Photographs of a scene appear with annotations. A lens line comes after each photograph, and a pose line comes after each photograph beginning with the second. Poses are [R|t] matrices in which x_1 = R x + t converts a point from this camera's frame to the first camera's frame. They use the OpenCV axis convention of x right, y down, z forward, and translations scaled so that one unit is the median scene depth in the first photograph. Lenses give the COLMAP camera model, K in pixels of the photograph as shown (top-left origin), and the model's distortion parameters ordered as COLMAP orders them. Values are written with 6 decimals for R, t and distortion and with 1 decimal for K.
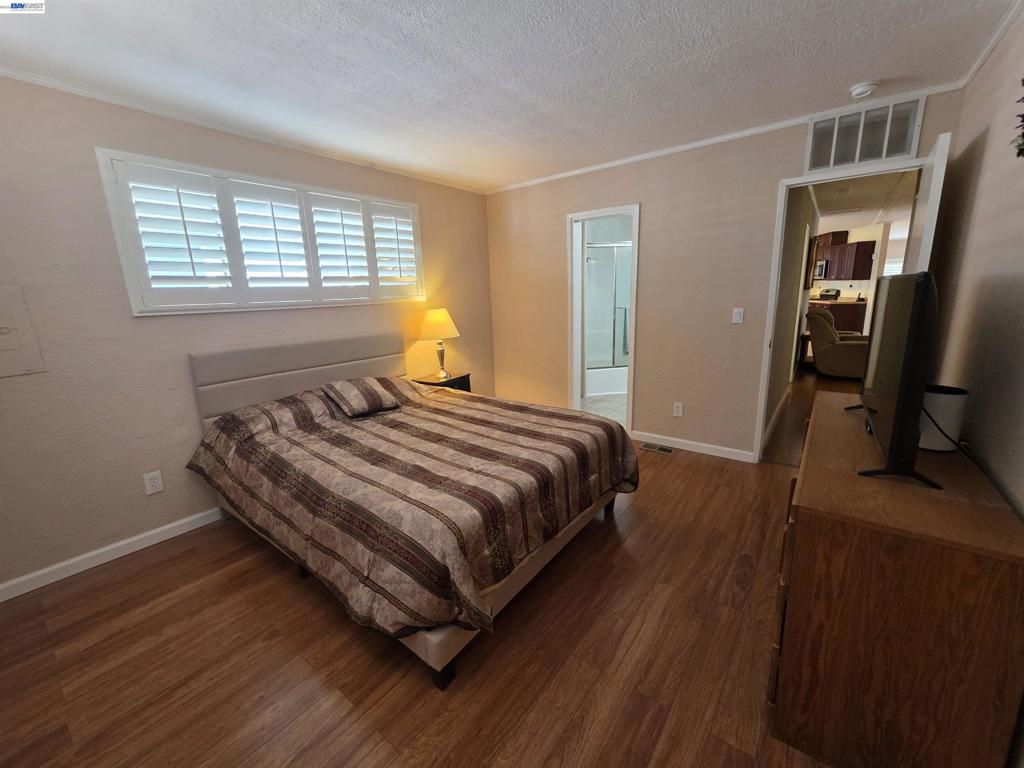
lens RADIAL K [[410.2, 0, 508.4], [0, 410.2, 386.7], [0, 0, 1]] dist [0.003884, -0.001089]
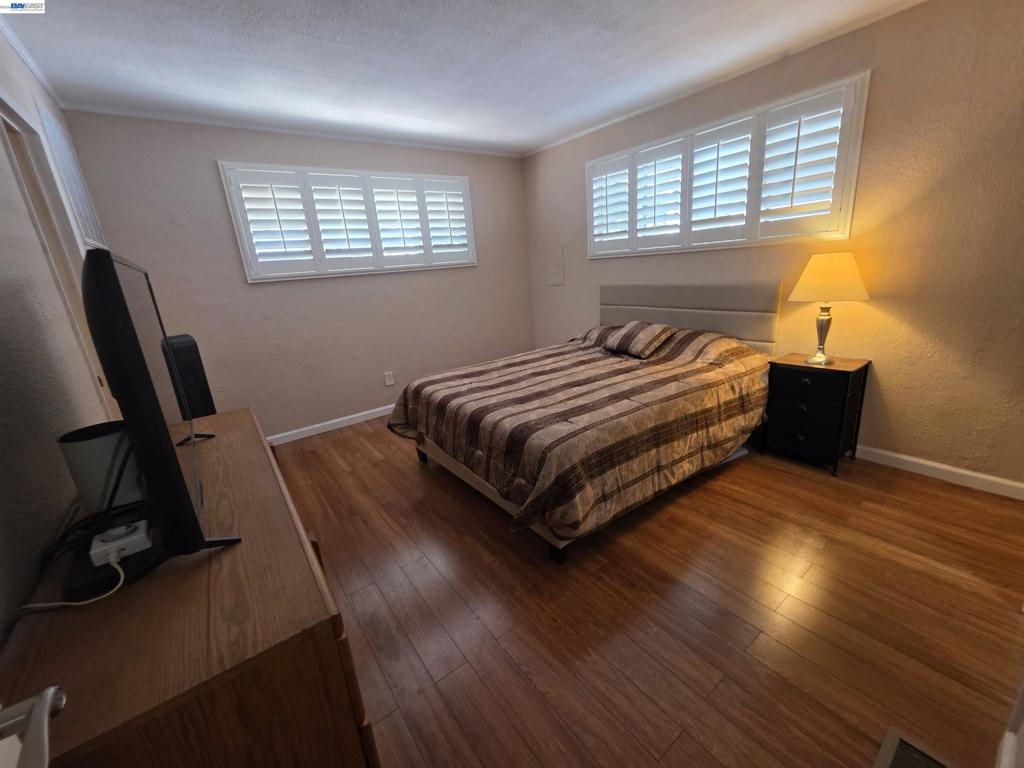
lens RADIAL K [[410.2, 0, 519.0], [0, 410.2, 385.1], [0, 0, 1]] dist [0.003884, -0.001089]
pose [[-0.242516, 0.325899, -0.913770, 0.876931], [-0.140485, 0.920163, 0.365464, -0.252309], [0.959922, 0.217002, -0.177370, 1.052637]]
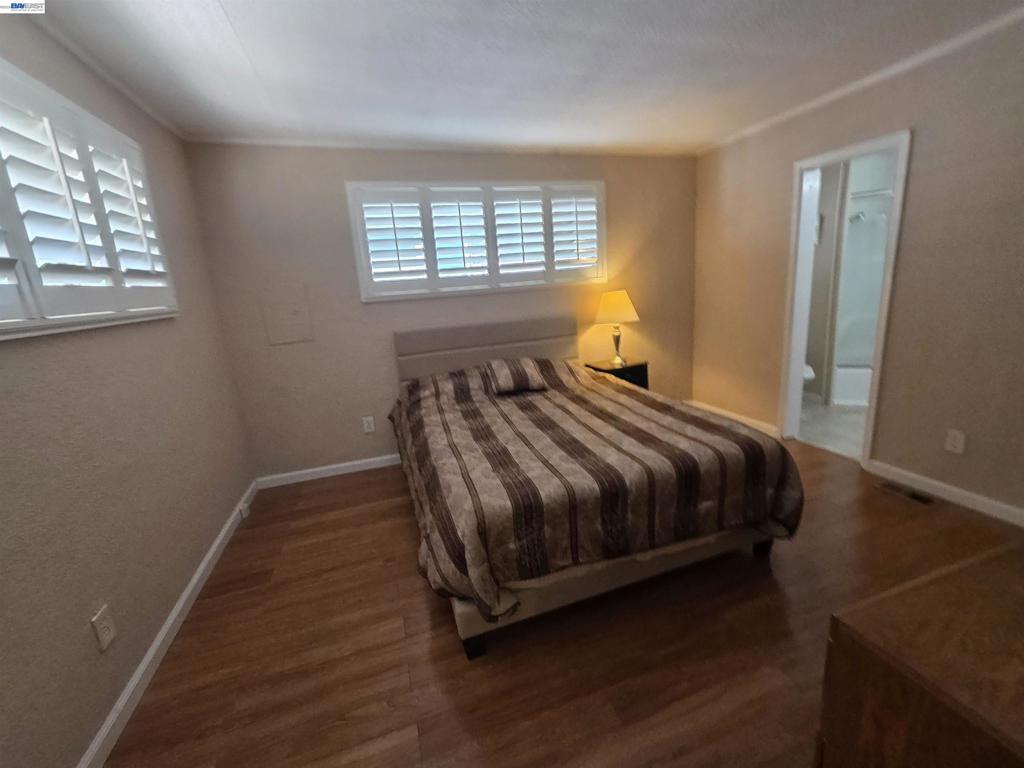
lens RADIAL K [[424.1, 0, 516.1], [0, 424.1, 380.4], [0, 0, 1]] dist [-0.003838, 0.000016]
pose [[0.832389, 0.098658, -0.545339, 0.283234], [-0.082830, 0.995121, 0.053599, -0.028378], [0.547966, 0.000555, 0.836500, 0.092882]]
